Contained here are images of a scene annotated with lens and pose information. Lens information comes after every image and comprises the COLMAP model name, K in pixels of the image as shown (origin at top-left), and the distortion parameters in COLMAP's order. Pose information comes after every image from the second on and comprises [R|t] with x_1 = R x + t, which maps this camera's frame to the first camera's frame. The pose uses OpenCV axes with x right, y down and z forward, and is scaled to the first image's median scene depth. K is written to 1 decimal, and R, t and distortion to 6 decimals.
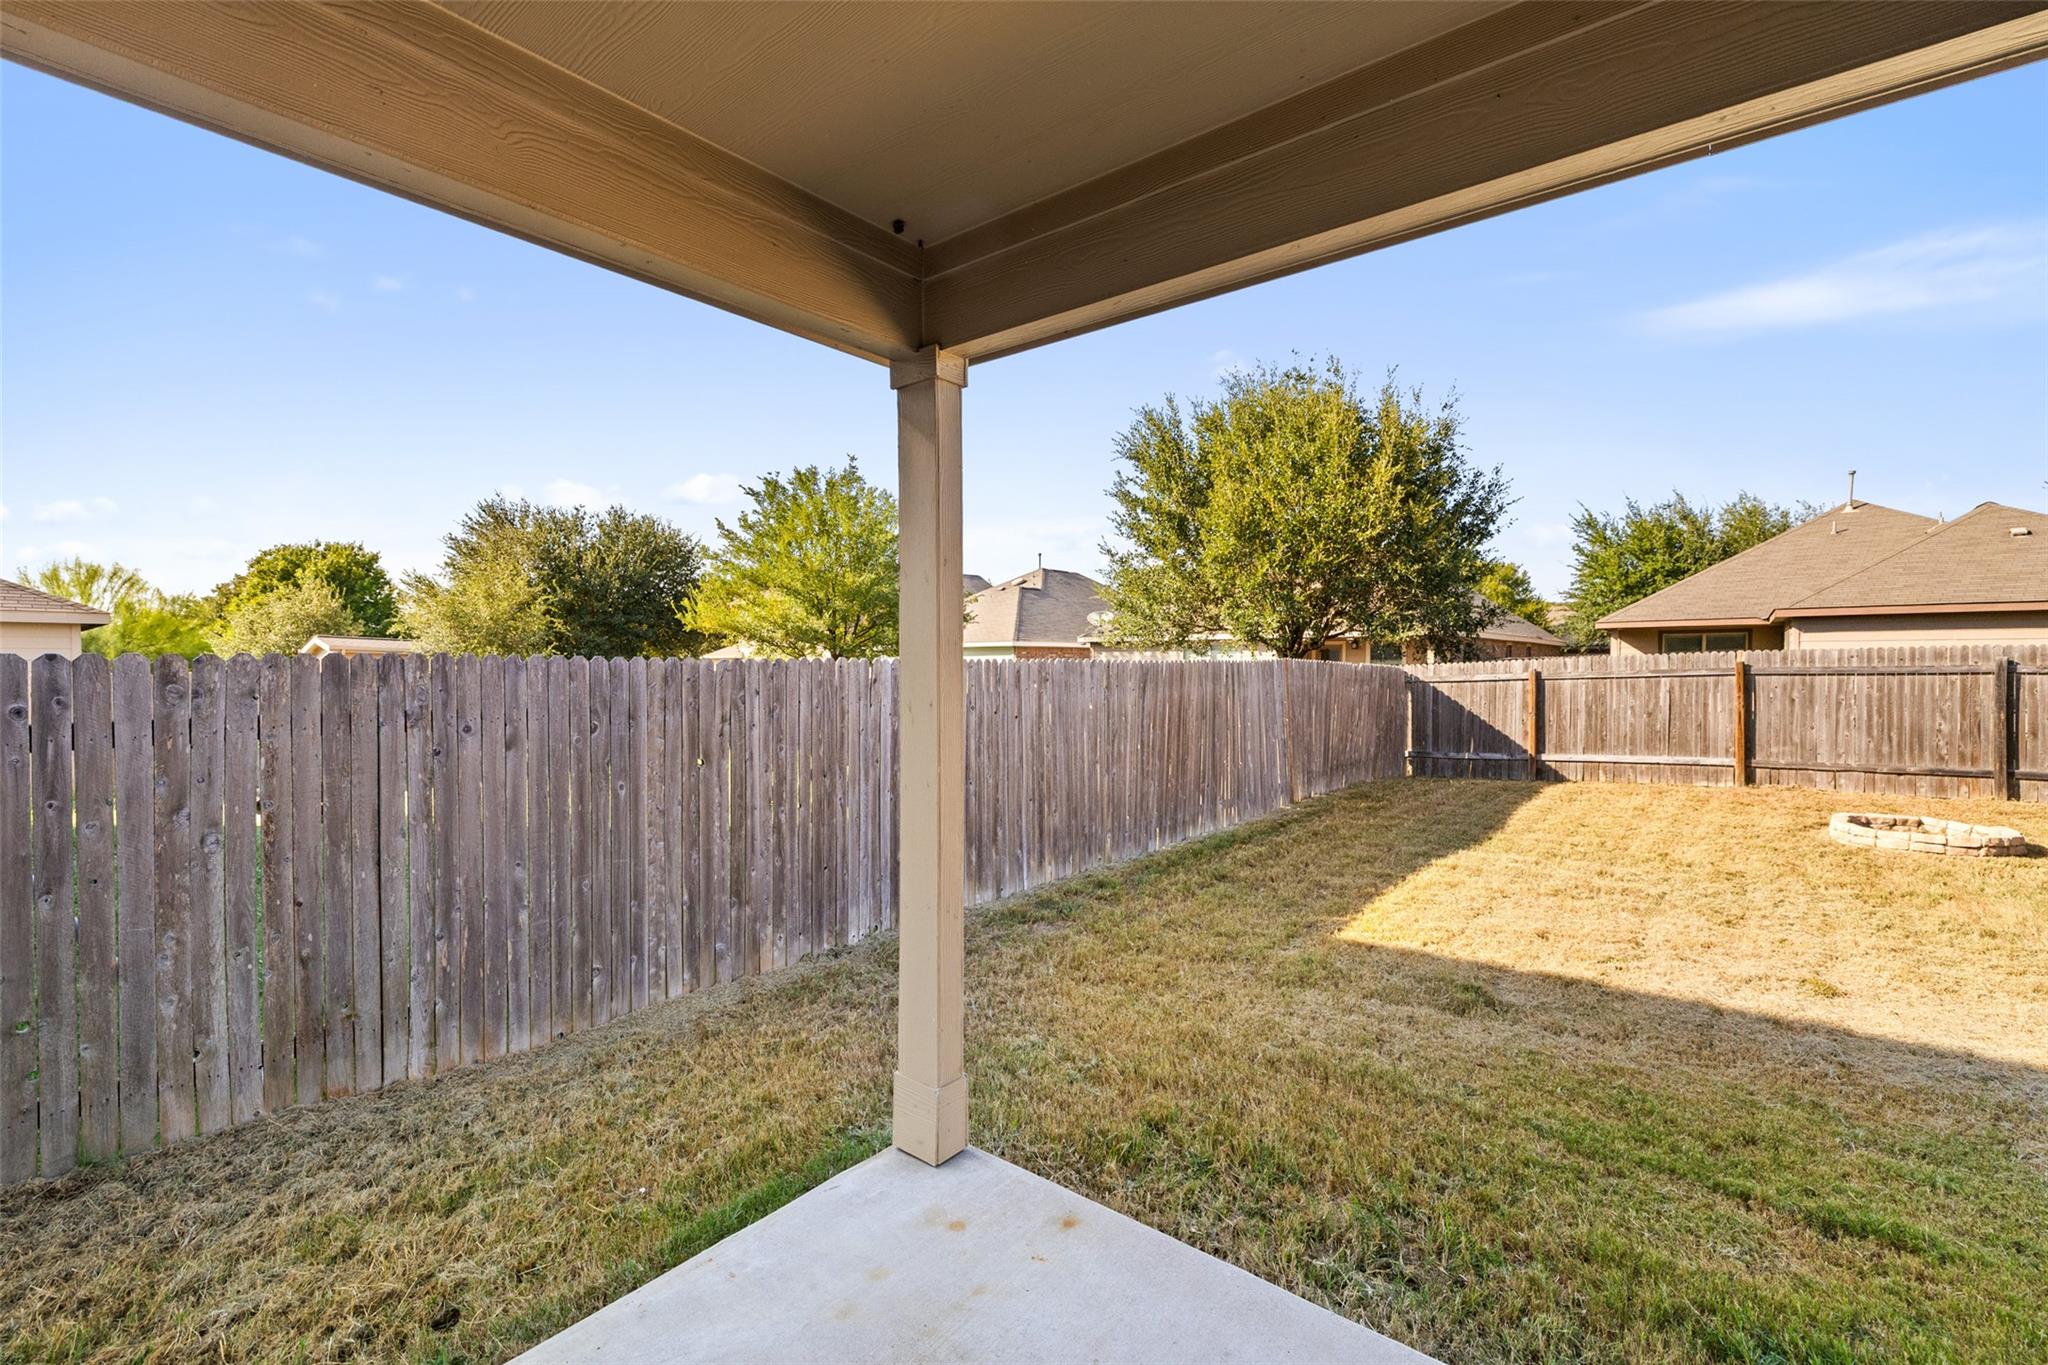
lens RADIAL K [[868.5, 0, 1002.0], [0, 868.5, 686.8], [0, 0, 1]] dist [0.001390, -0.001023]
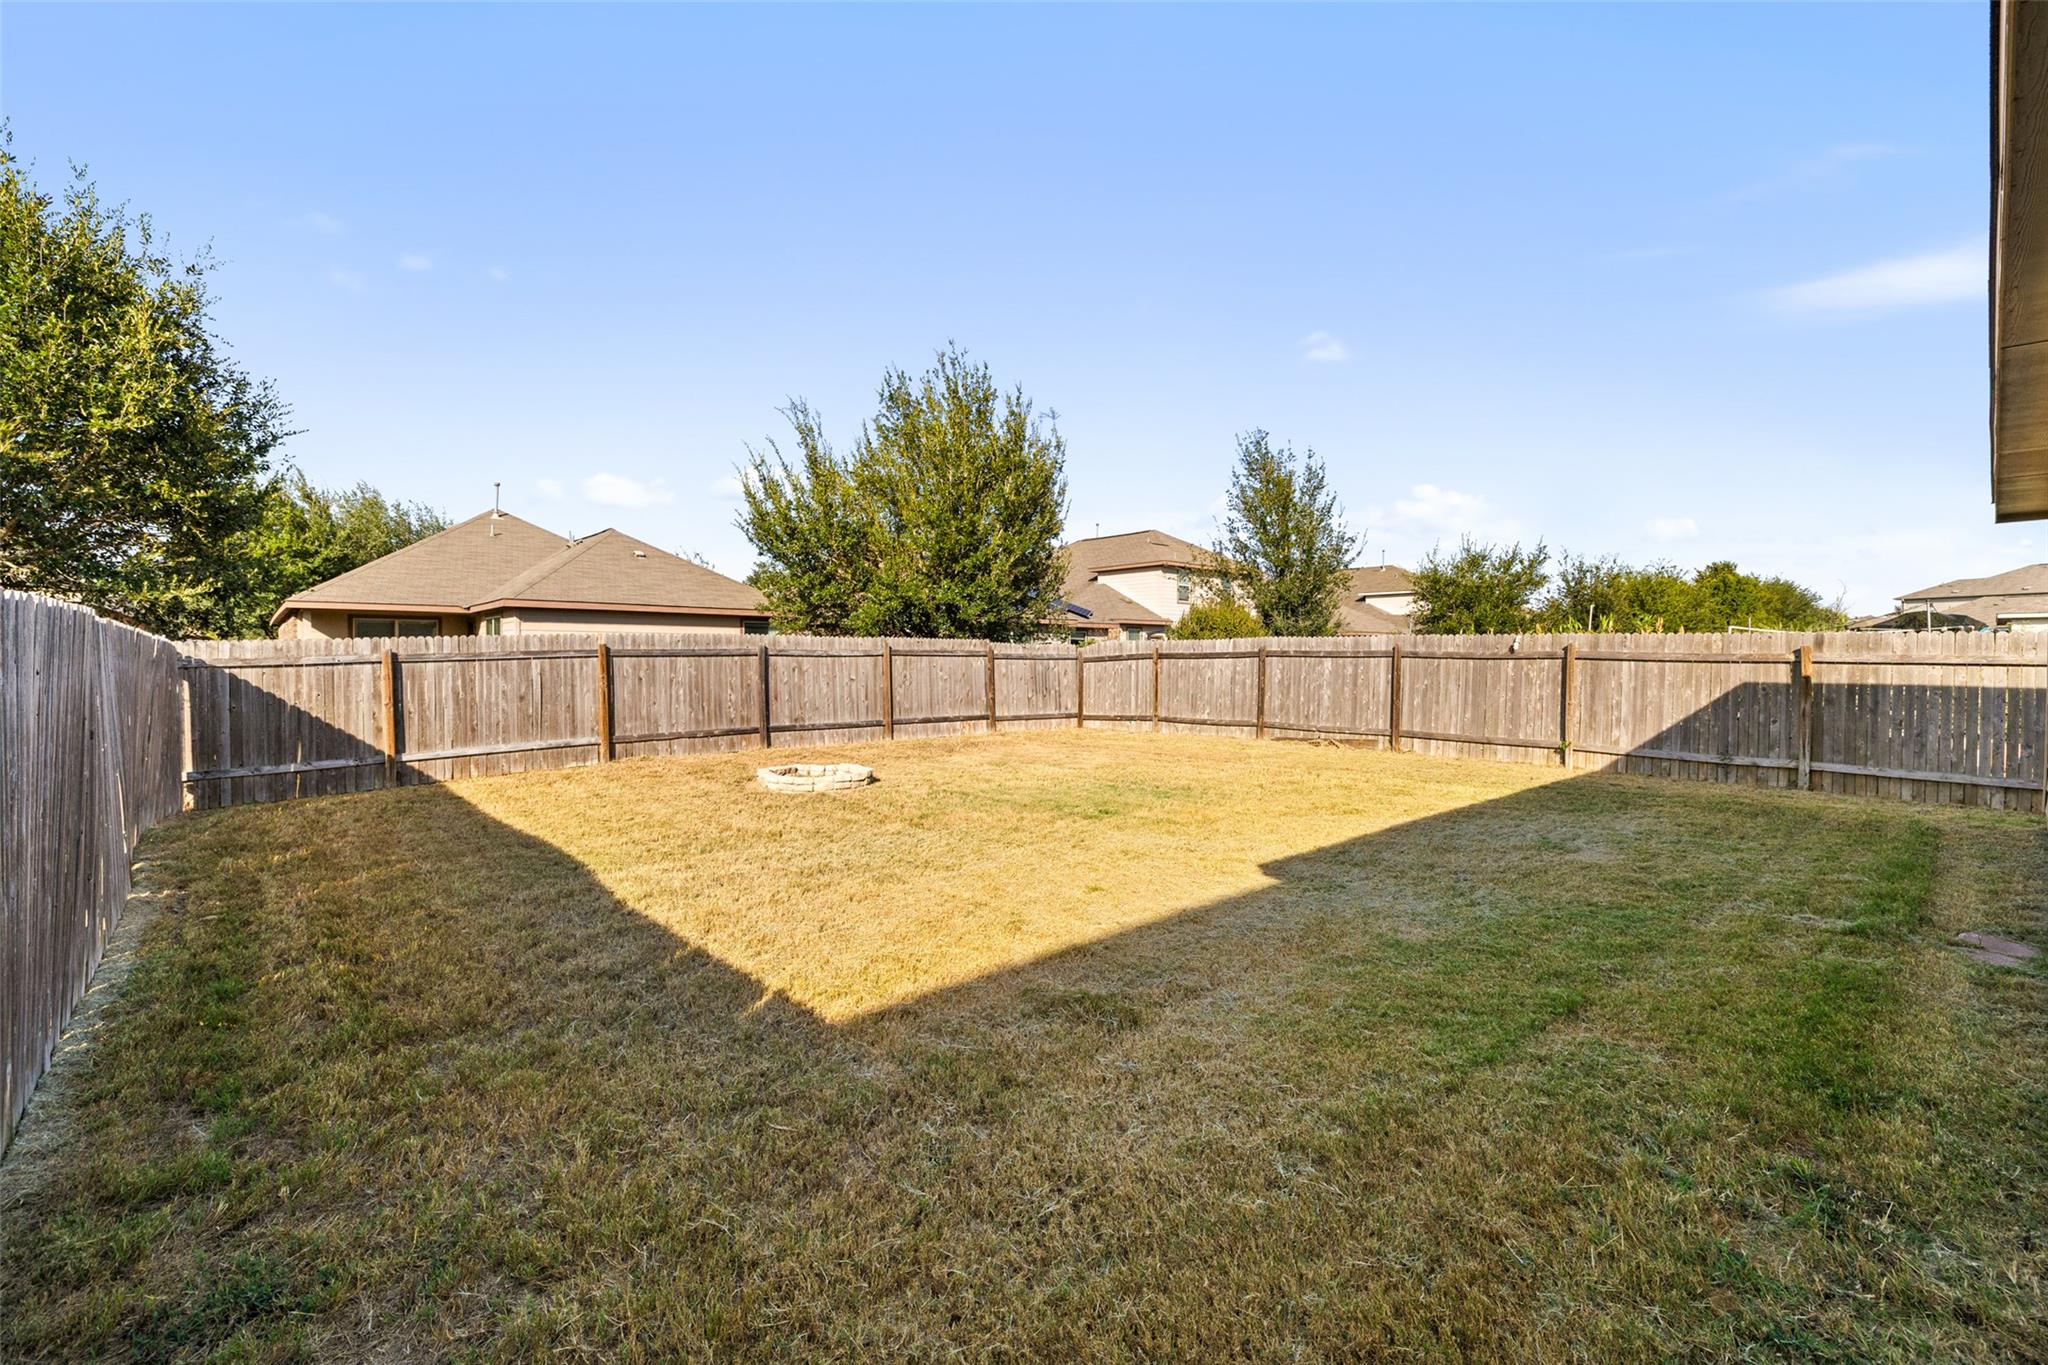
lens RADIAL K [[868.5, 0, 1059.6], [0, 868.5, 662.0], [0, 0, 1]] dist [0.001390, -0.001023]
pose [[0.144981, -0.002238, 0.989432, -0.093731], [0.021353, 0.999772, -0.000868, 0.005420], [-0.989204, 0.021253, 0.144996, 0.267655]]
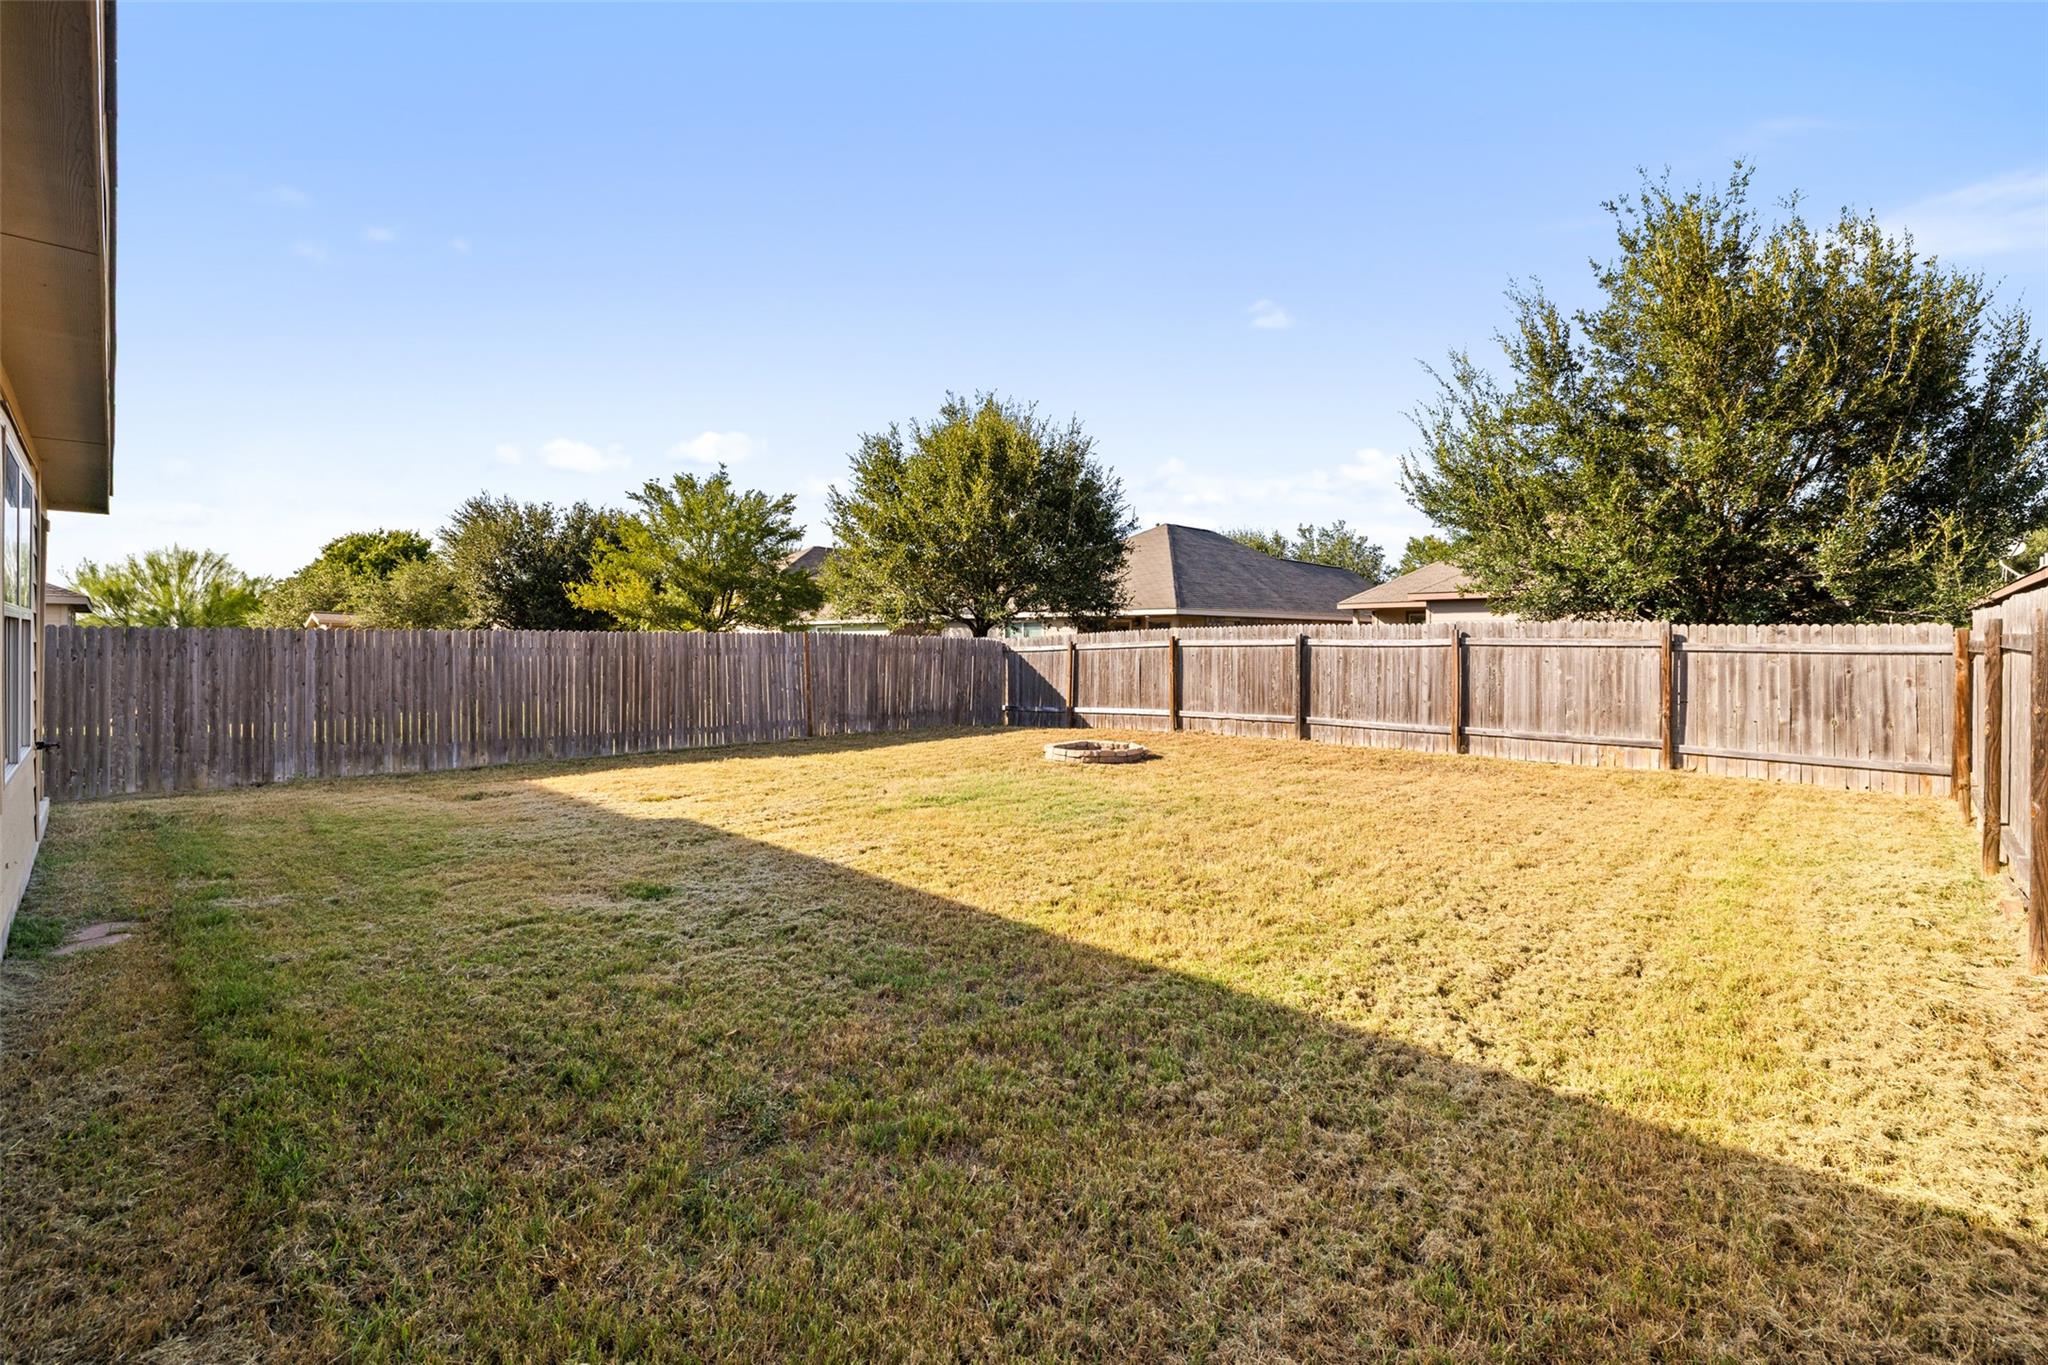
lens RADIAL K [[868.5, 0, 1024.3], [0, 868.5, 648.8], [0, 0, 1]] dist [0.001390, -0.001023]
pose [[0.996634, 0.006129, -0.081755, 0.645176], [-0.007497, 0.999837, -0.016432, 0.012376], [0.081641, 0.016990, 0.996517, -0.298800]]
